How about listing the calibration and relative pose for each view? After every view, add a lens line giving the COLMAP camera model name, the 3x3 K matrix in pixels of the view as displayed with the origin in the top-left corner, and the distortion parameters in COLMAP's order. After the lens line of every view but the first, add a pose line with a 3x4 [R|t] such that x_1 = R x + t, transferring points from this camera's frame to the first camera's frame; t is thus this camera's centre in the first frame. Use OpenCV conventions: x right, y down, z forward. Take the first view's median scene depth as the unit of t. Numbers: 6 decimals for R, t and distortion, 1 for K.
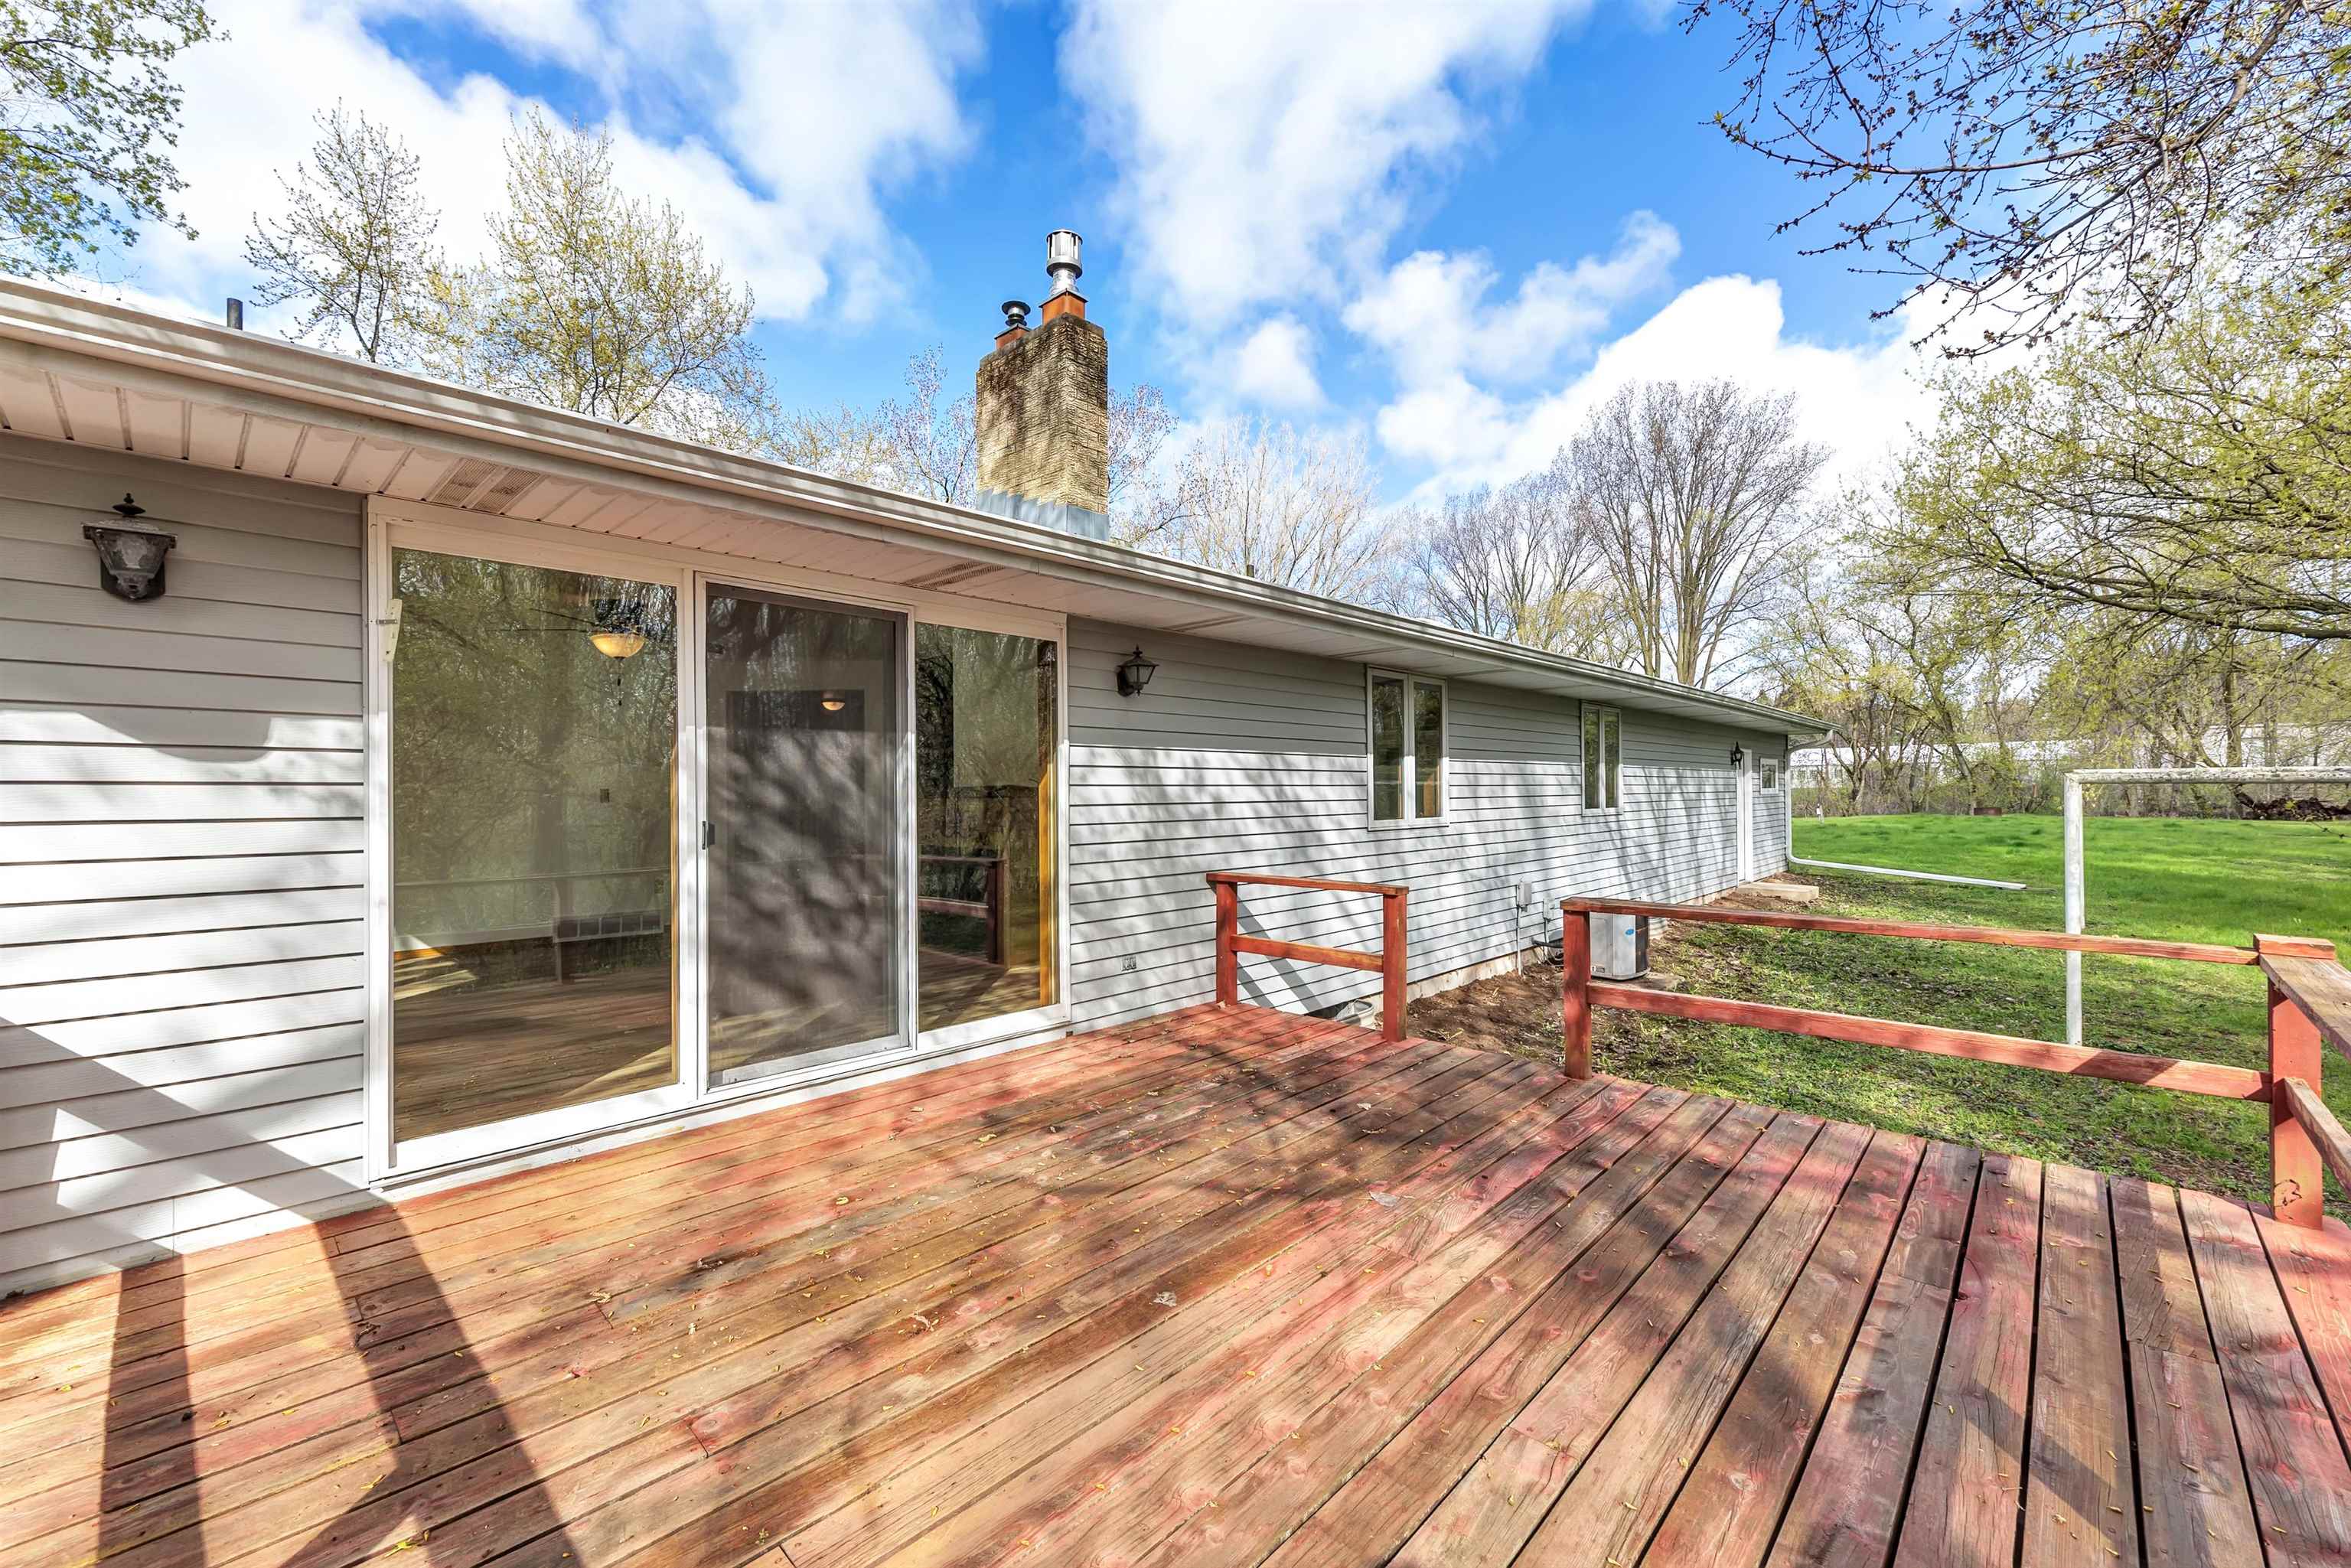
lens RADIAL K [[933.7, 0, 1171.6], [0, 933.7, 786.7], [0, 0, 1]] dist [0.002596, 0.000156]
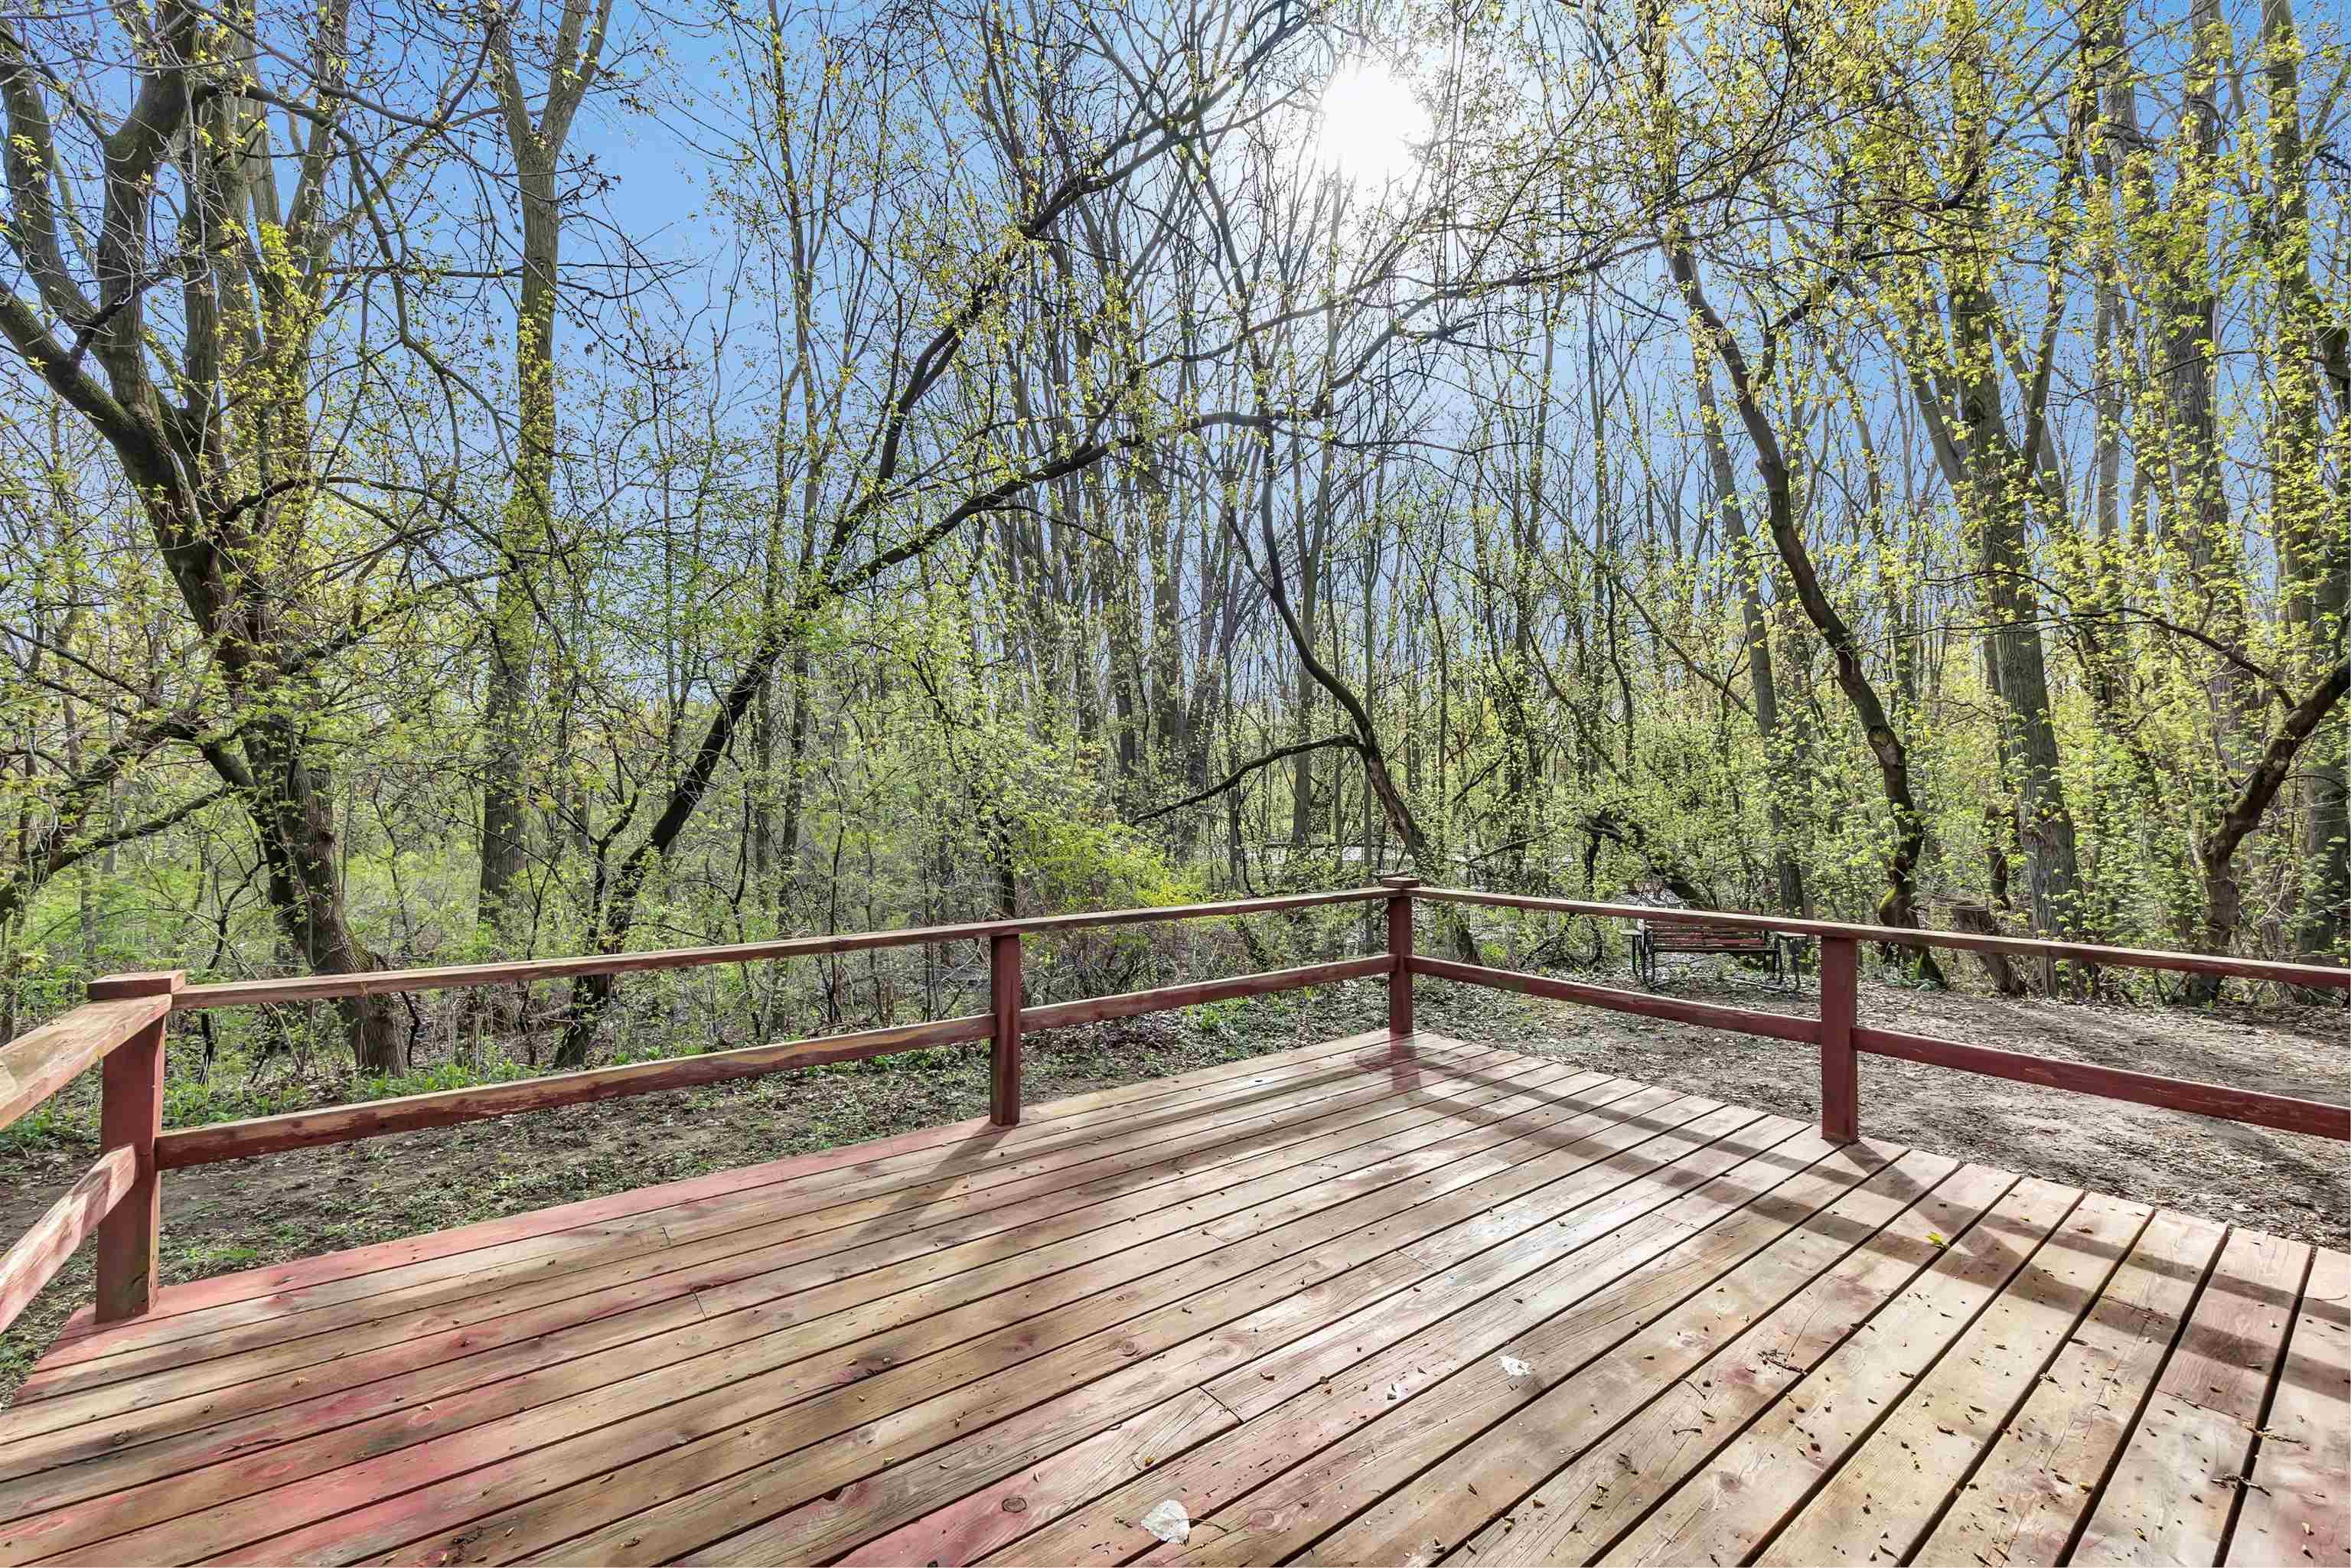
lens RADIAL K [[933.7, 0, 1166.0], [0, 933.7, 787.5], [0, 0, 1]] dist [0.002596, 0.000156]
pose [[-0.987601, 0.008279, 0.156768, 0.145497], [0.005435, 0.999813, -0.018561, 0.017924], [-0.156892, -0.017478, -0.987461, 1.587228]]
